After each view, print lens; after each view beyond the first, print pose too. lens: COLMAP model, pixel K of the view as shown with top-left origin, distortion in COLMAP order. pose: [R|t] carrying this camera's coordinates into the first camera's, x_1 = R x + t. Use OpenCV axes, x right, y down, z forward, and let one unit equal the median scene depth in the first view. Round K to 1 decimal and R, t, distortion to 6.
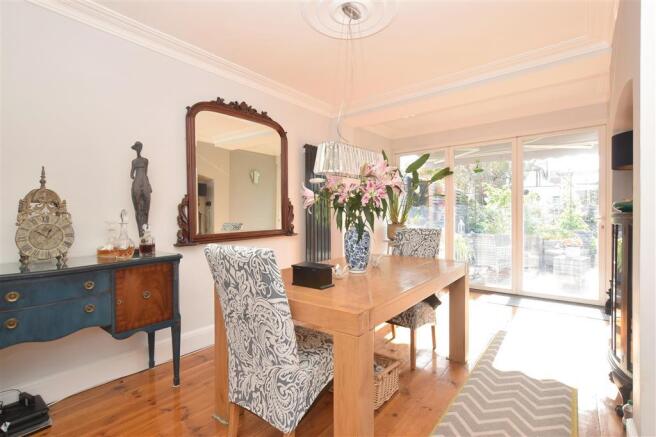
lens RADIAL K [[303.6, 0, 329.9], [0, 303.6, 217.8], [0, 0, 1]] dist [0.004810, 0.001473]
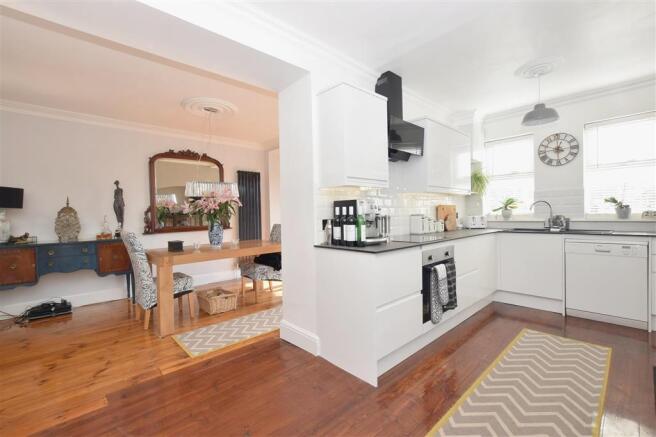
lens RADIAL K [[288.0, 0, 326.7], [0, 288.0, 217.6], [0, 0, 1]] dist [0.018273, -0.000209]
pose [[0.988815, 0.010434, -0.148783, 0.989365], [-0.008340, 0.999857, 0.014691, -0.048960], [0.148915, -0.013286, 0.988761, -0.659057]]
